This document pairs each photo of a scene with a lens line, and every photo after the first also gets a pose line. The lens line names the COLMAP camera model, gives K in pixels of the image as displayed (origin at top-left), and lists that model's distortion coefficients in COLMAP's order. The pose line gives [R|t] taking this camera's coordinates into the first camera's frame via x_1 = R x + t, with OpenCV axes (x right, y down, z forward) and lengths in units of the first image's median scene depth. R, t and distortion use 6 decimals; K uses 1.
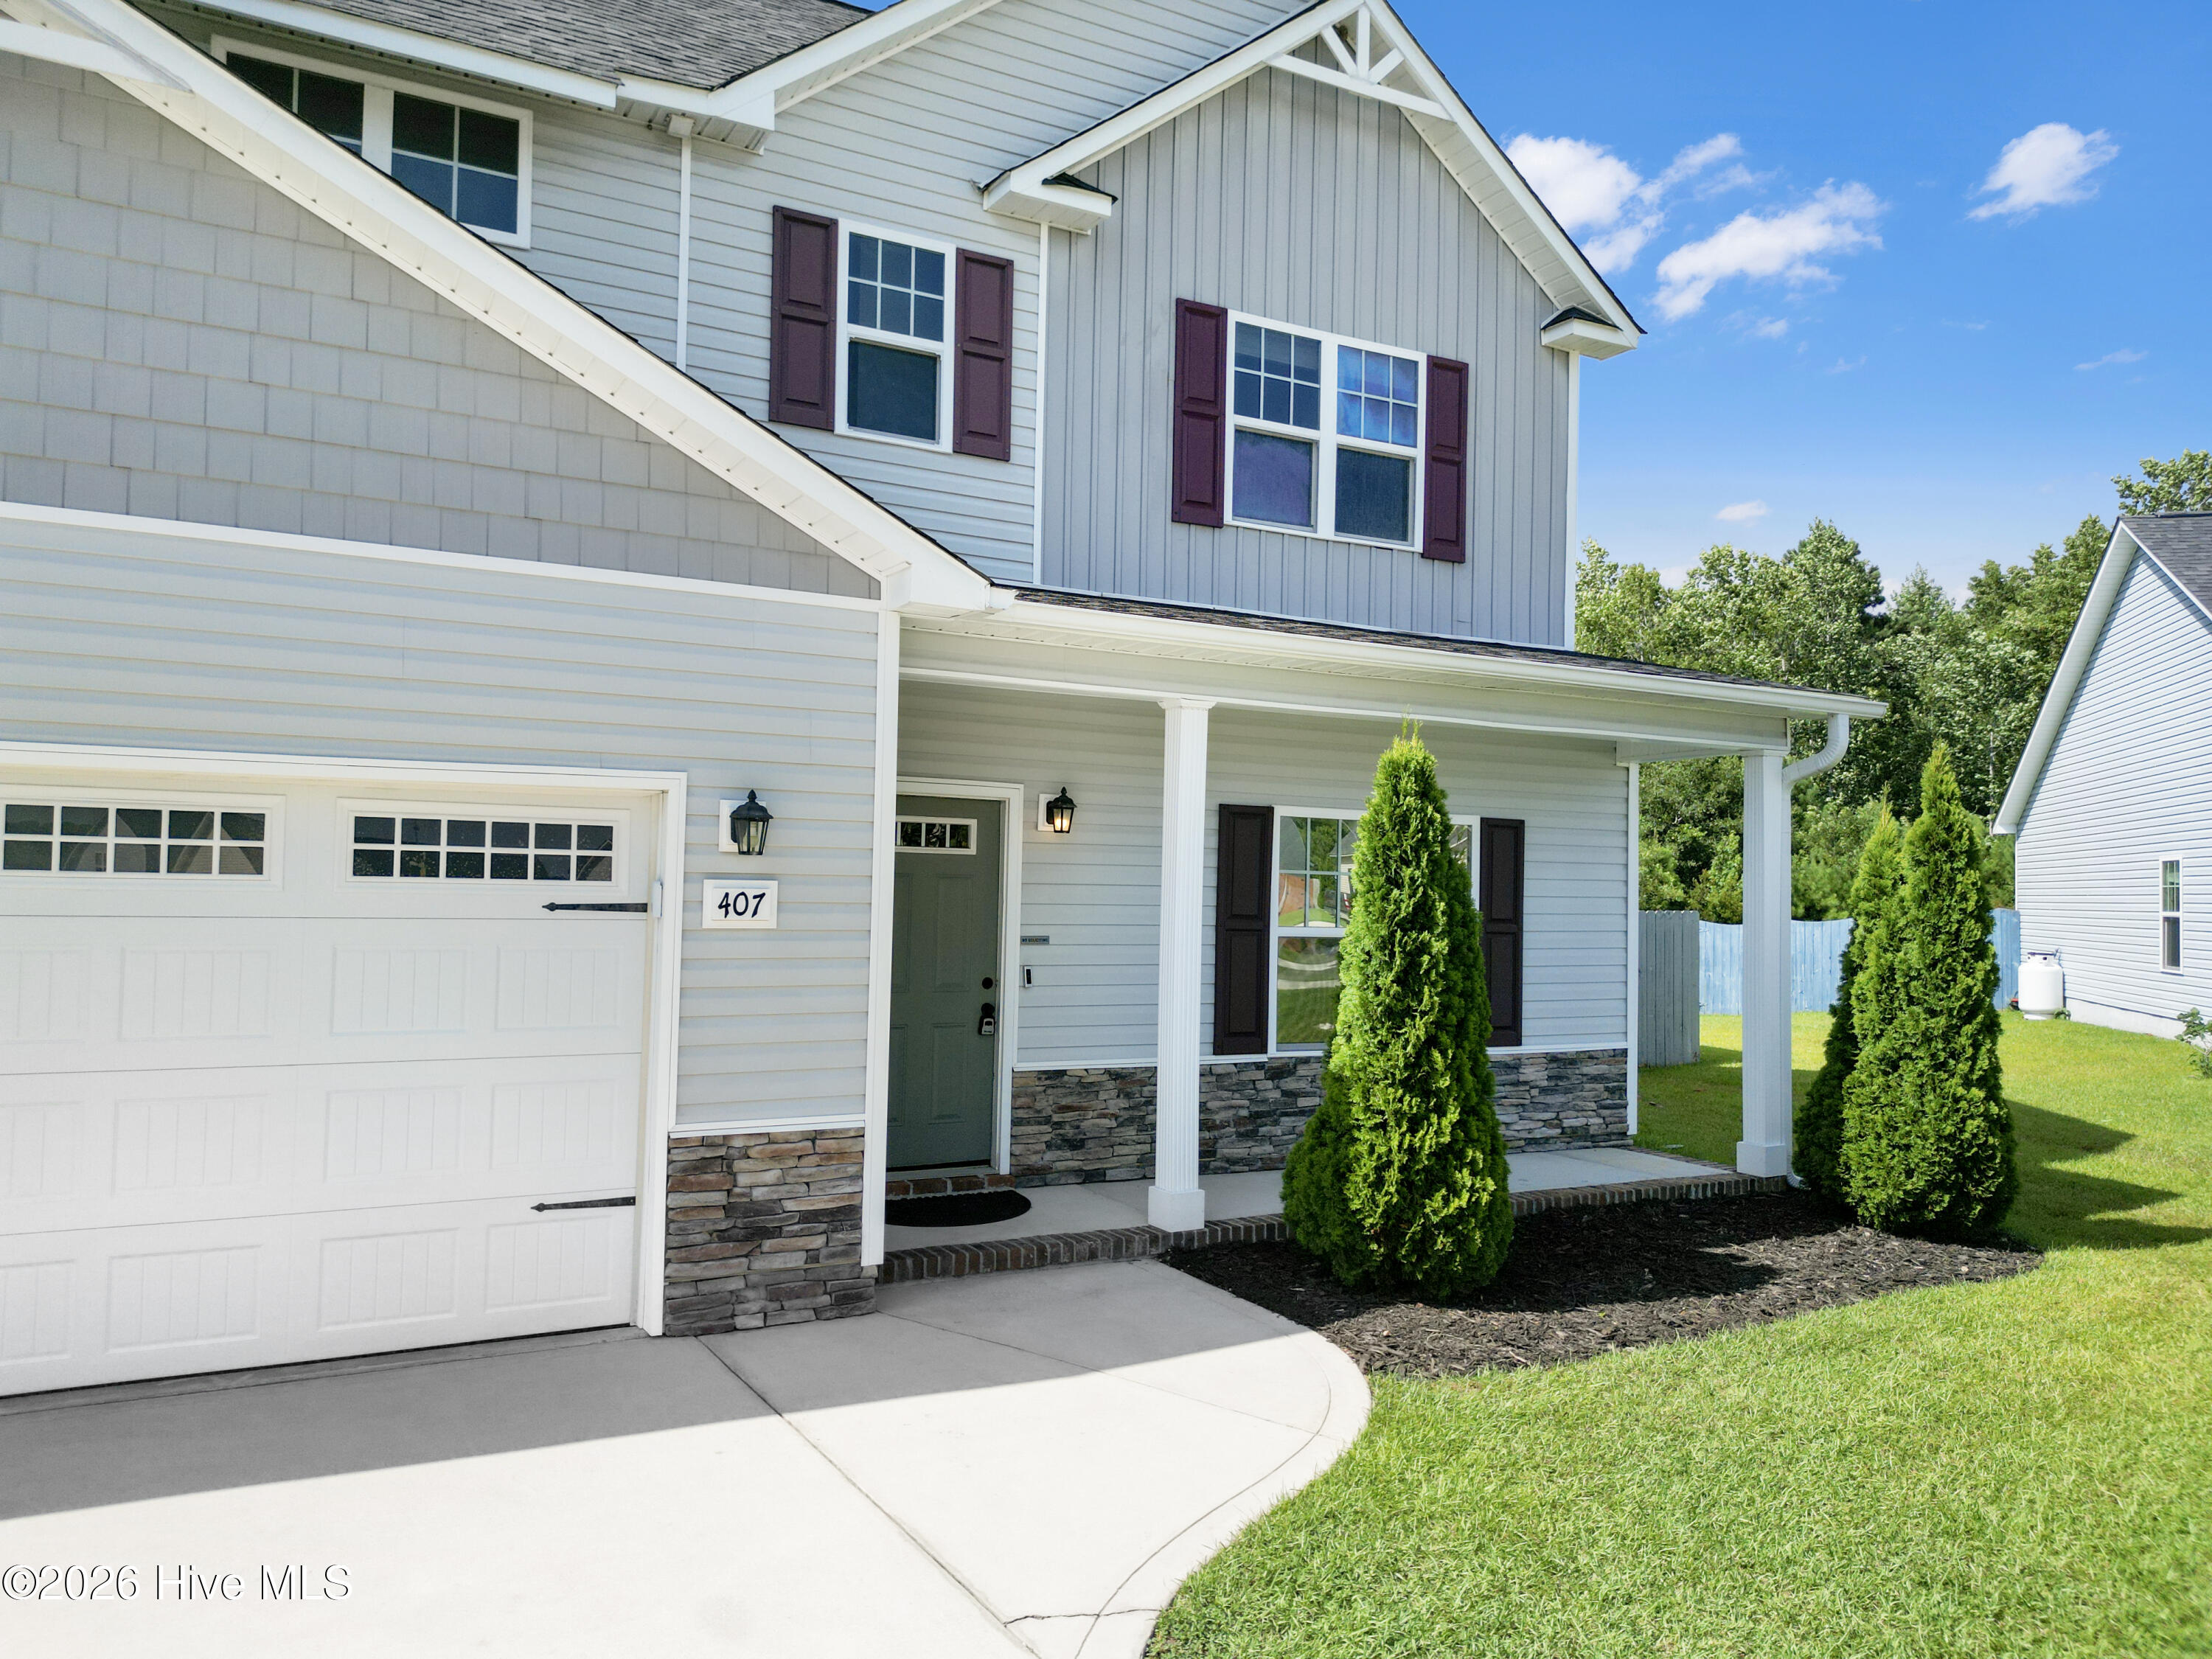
lens RADIAL K [[1547.0, 0, 1100.4], [0, 1547.0, 848.0], [0, 0, 1]] dist [0.066029, -0.077190]
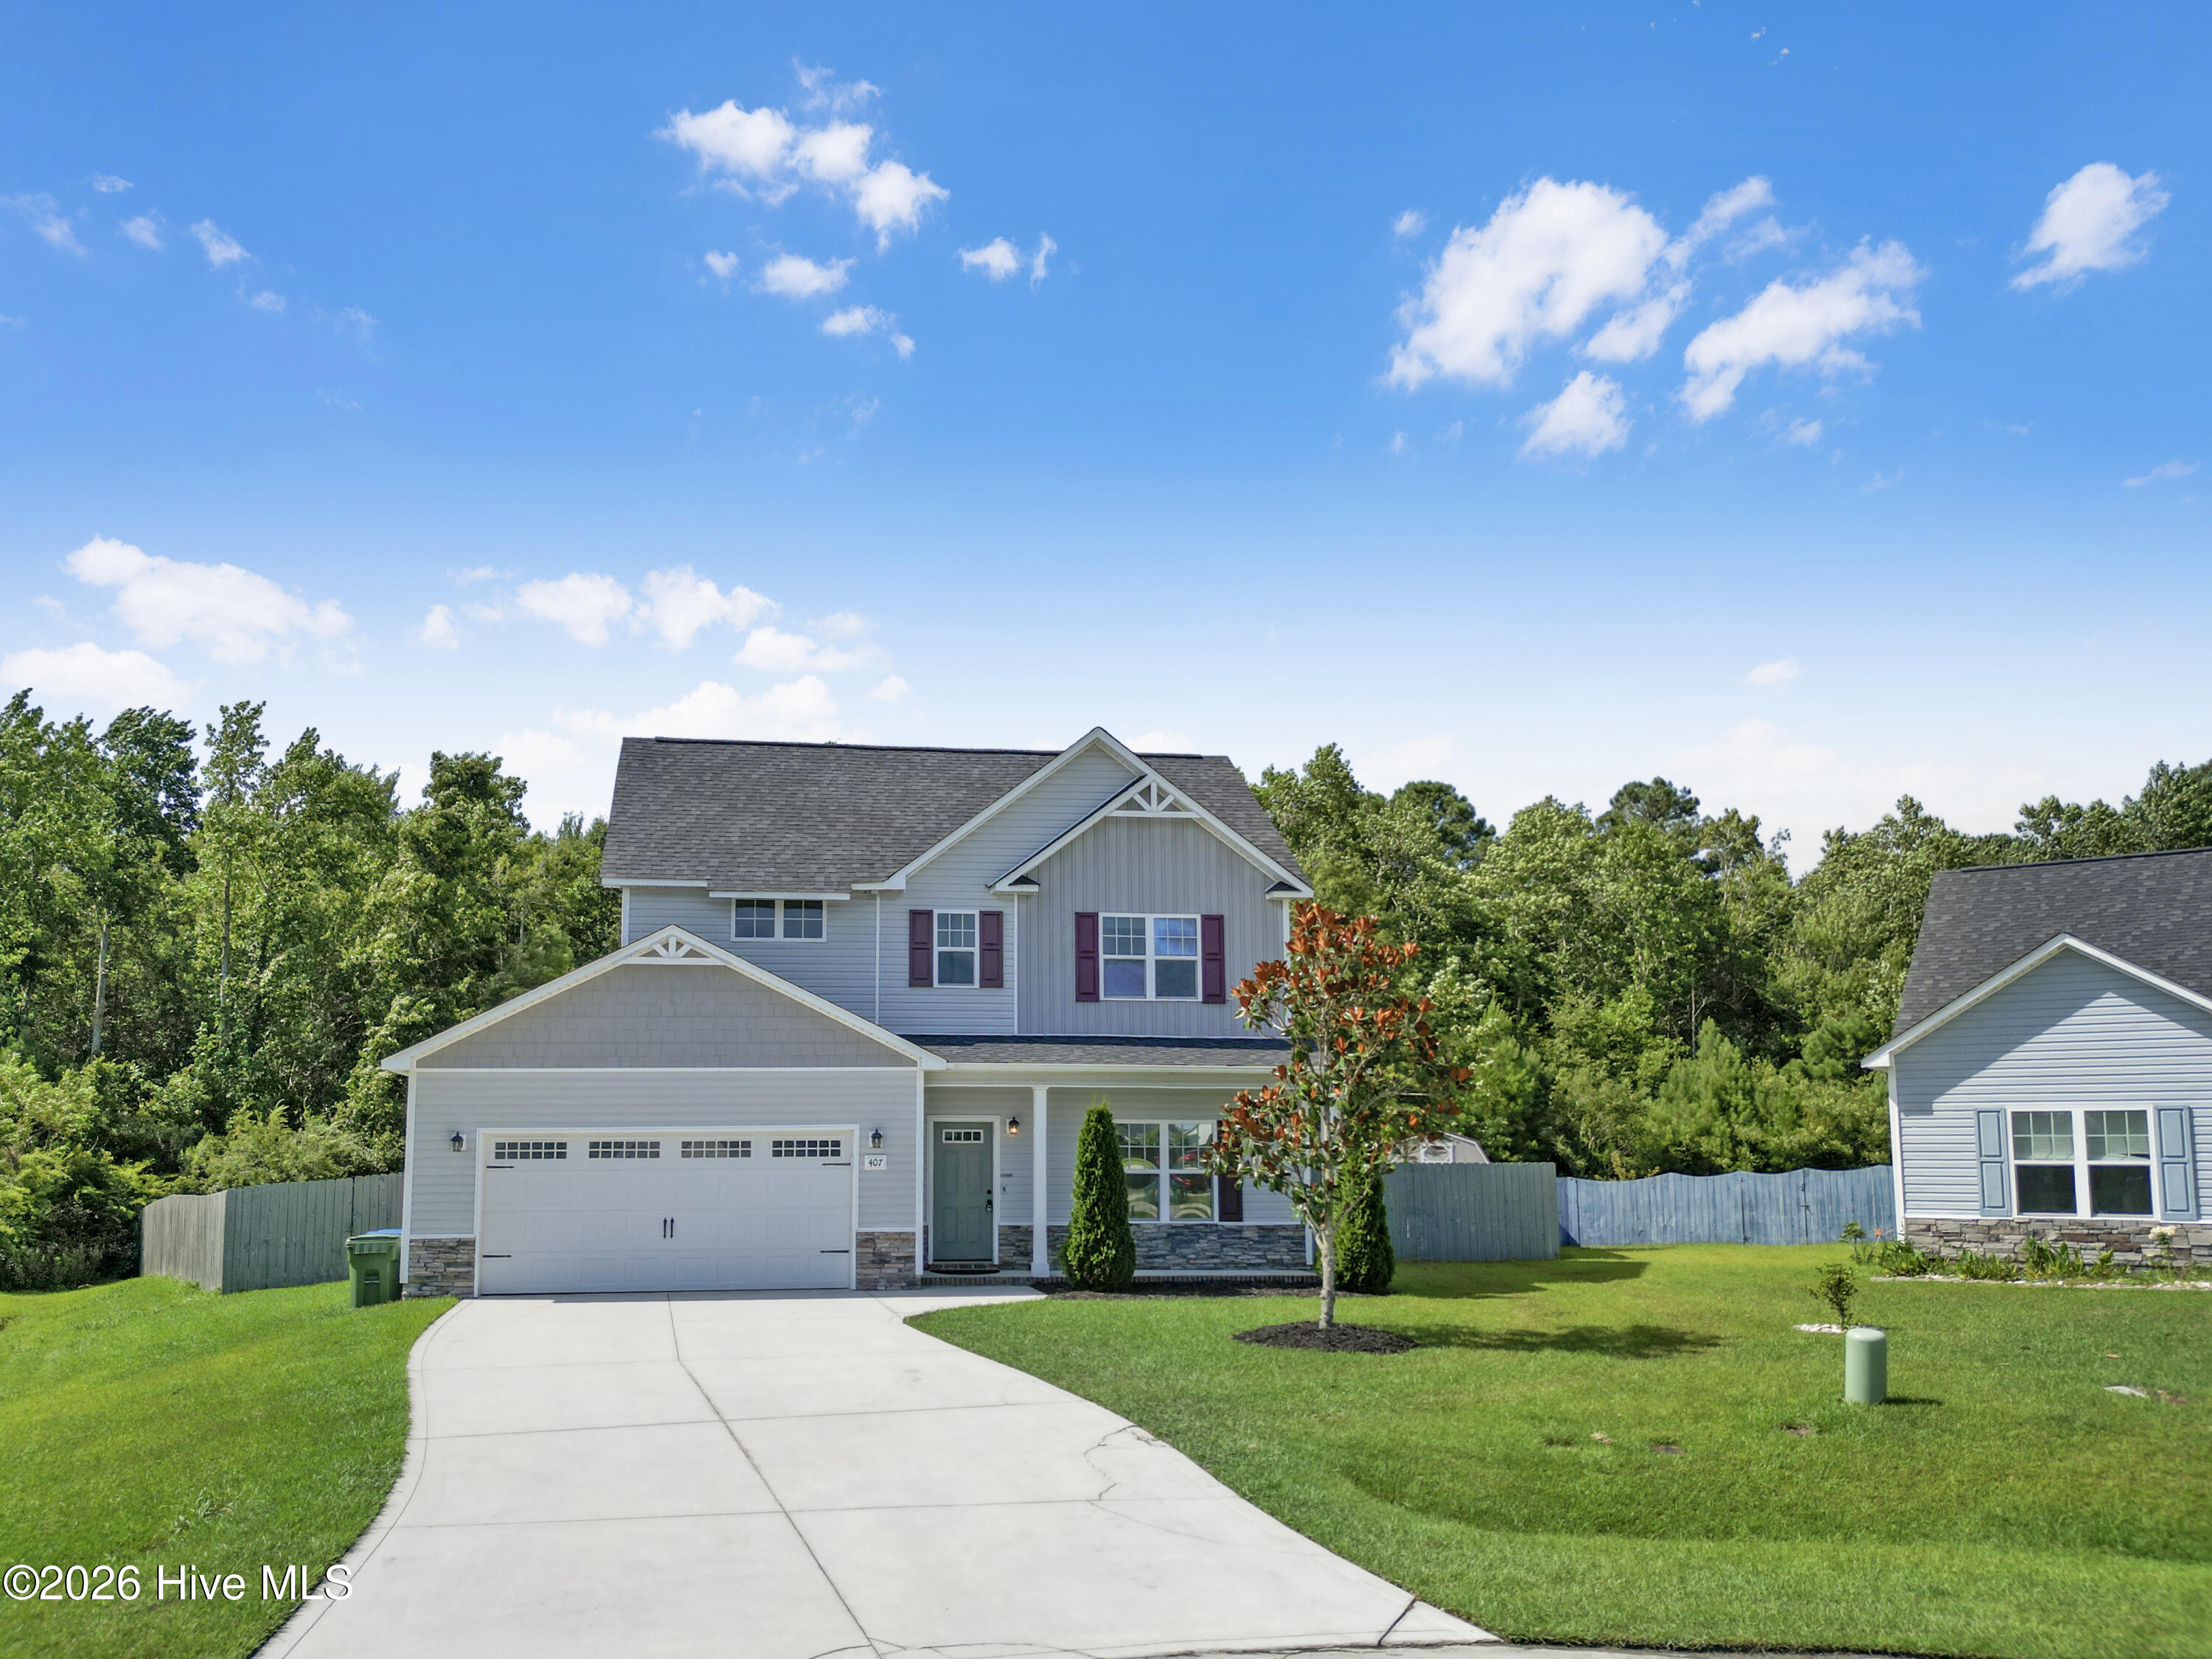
lens RADIAL K [[1659.3, 0, 970.0], [0, 1659.3, 941.9], [0, 0, 1]] dist [0.109382, -0.057665]
pose [[0.939930, -0.063261, -0.335454, 0.918168], [0.029315, 0.994007, -0.105315, -0.041370], [0.340106, 0.089155, 0.936151, -1.798359]]
